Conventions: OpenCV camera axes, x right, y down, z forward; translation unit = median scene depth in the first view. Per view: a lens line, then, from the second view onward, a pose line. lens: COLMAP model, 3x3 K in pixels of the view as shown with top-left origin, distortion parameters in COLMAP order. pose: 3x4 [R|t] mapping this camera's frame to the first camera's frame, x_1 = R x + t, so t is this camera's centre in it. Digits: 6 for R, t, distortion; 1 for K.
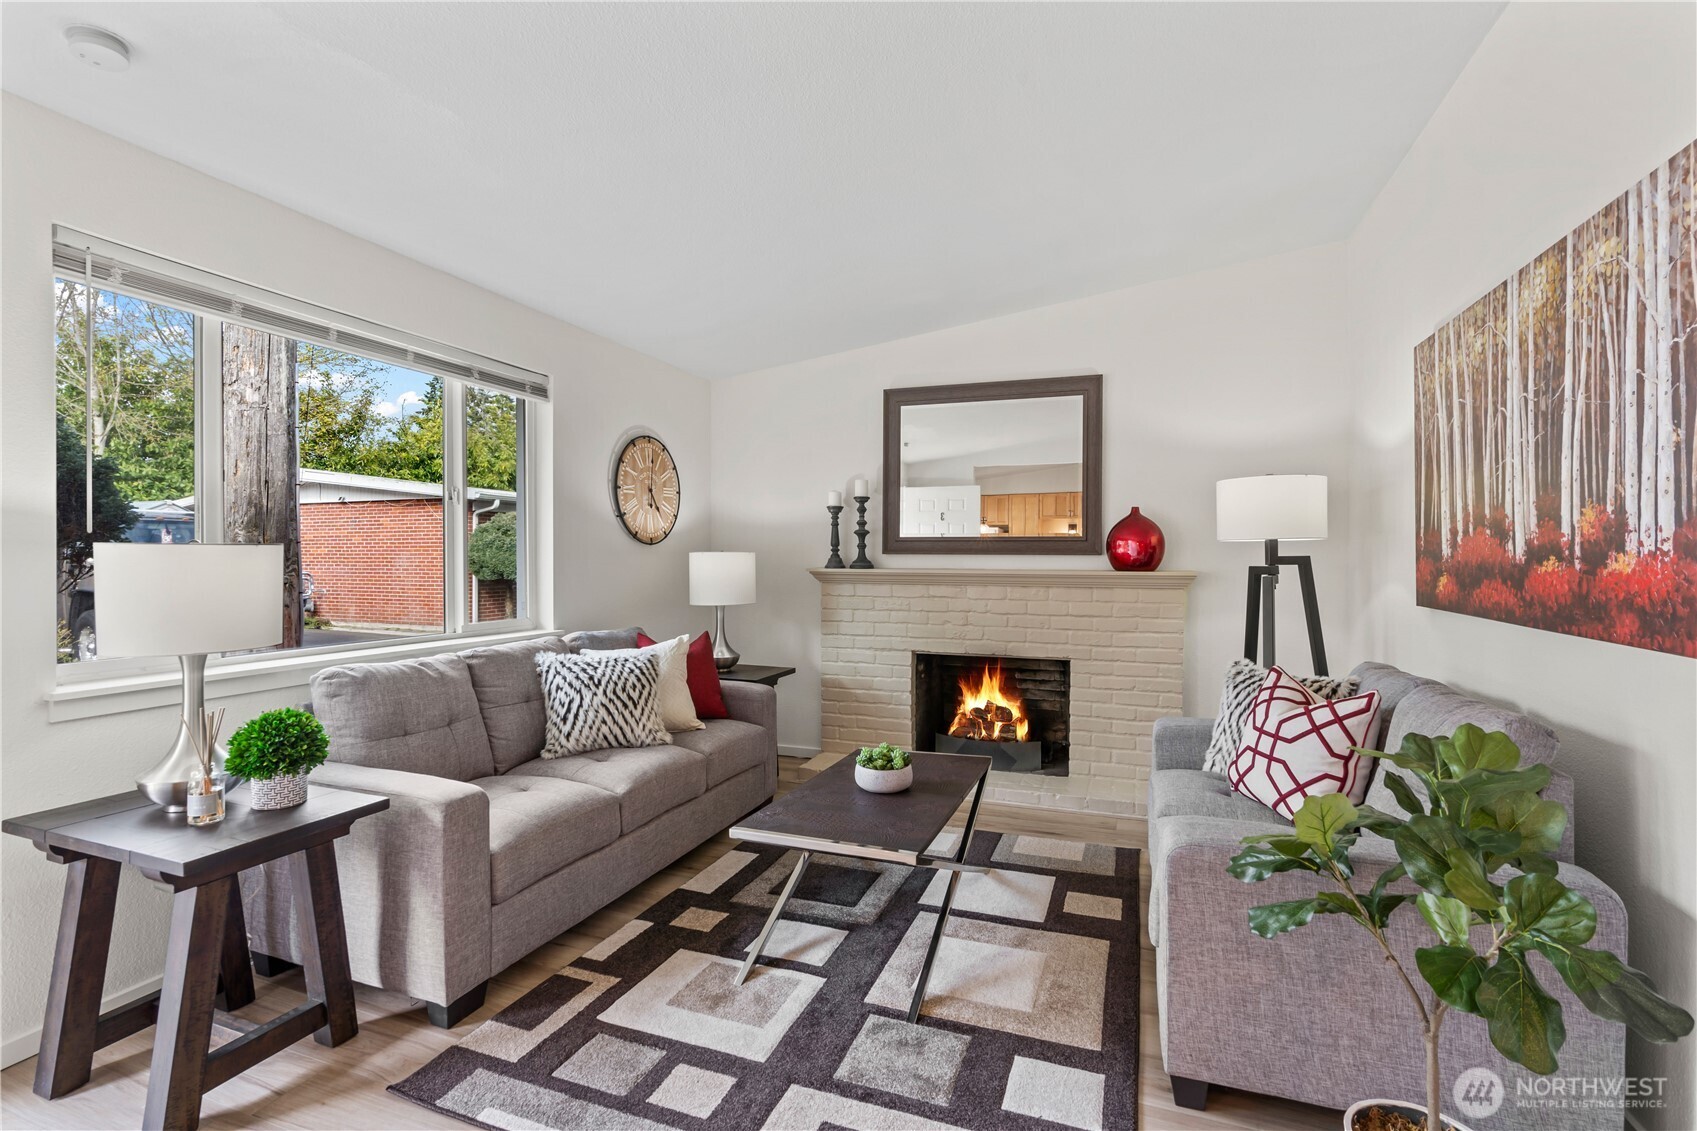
lens RADIAL K [[774.0, 0, 844.9], [0, 774.0, 564.5], [0, 0, 1]] dist [-0.002389, -0.000580]
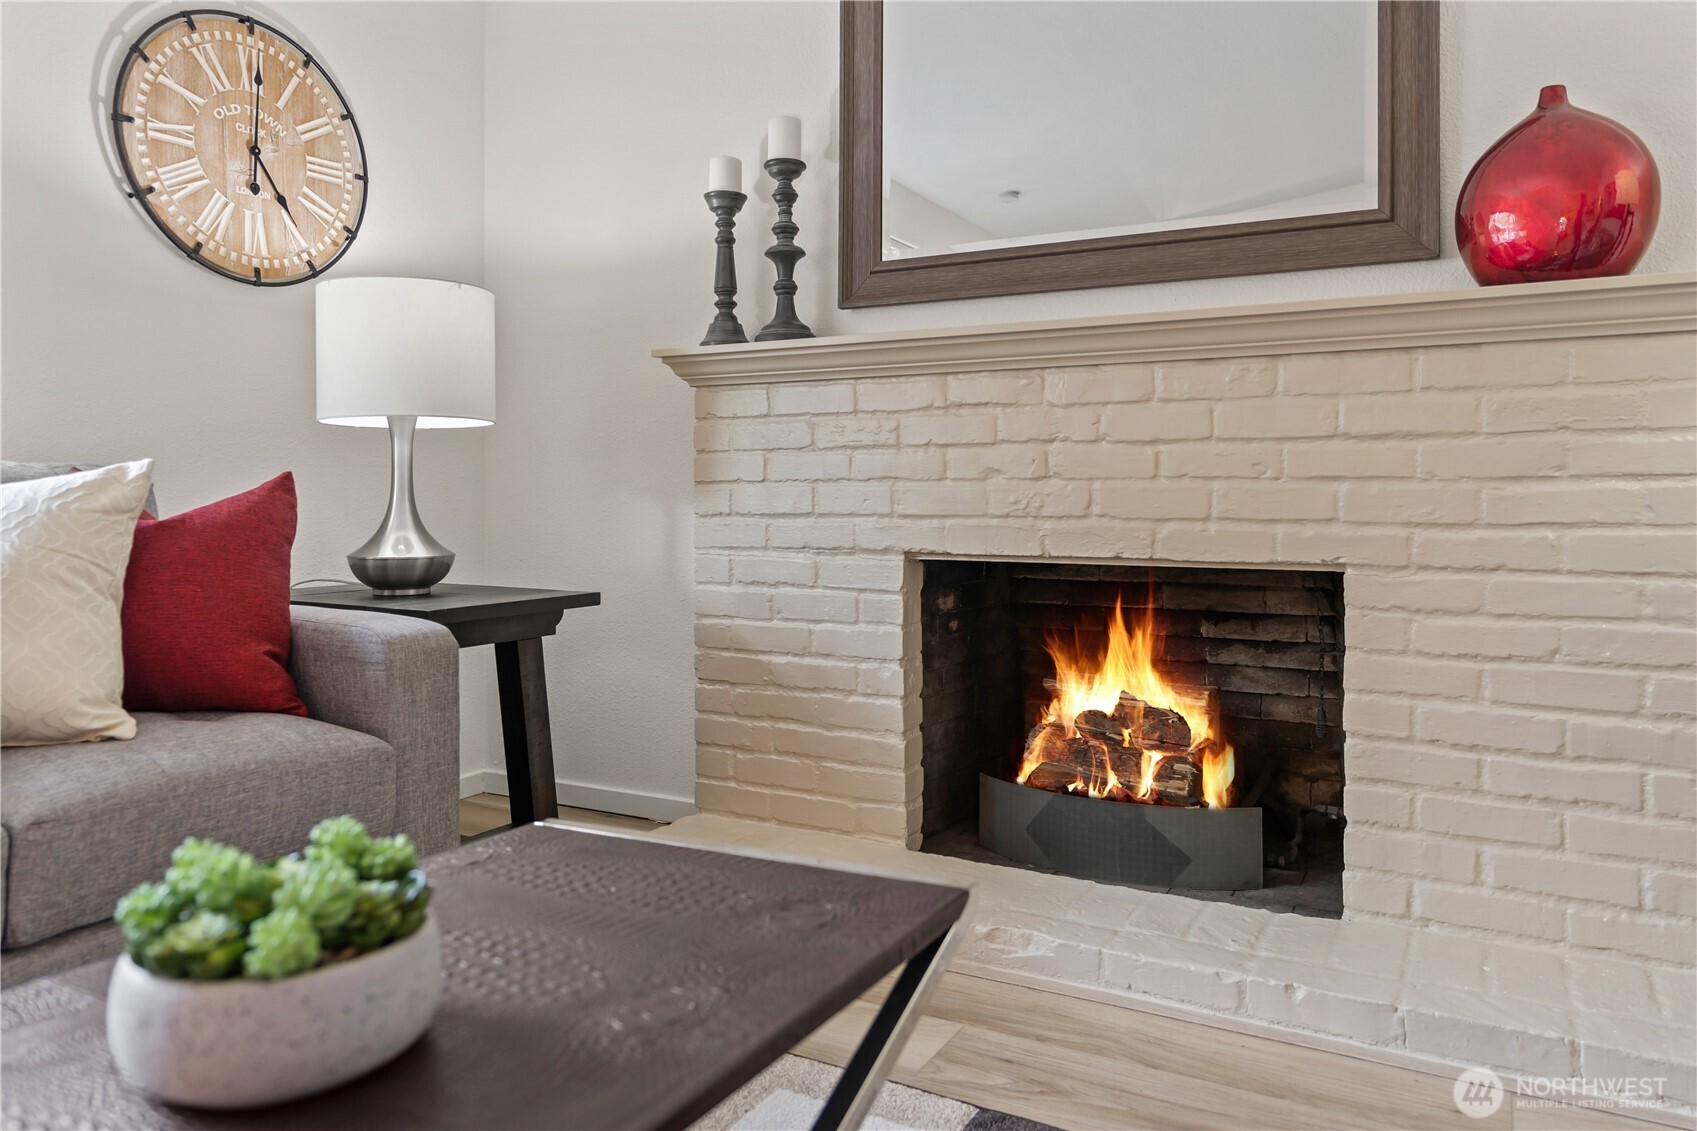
lens RADIAL K [[1157.1, 0, 842.9], [0, 1157.1, 485.8], [0, 0, 1]] dist [0.002243, 0.003914]
pose [[0.988325, -0.003874, -0.152314, 0.139844], [0.000632, 0.999772, -0.021331, 0.089162], [0.152362, 0.020986, 0.988102, 0.429266]]
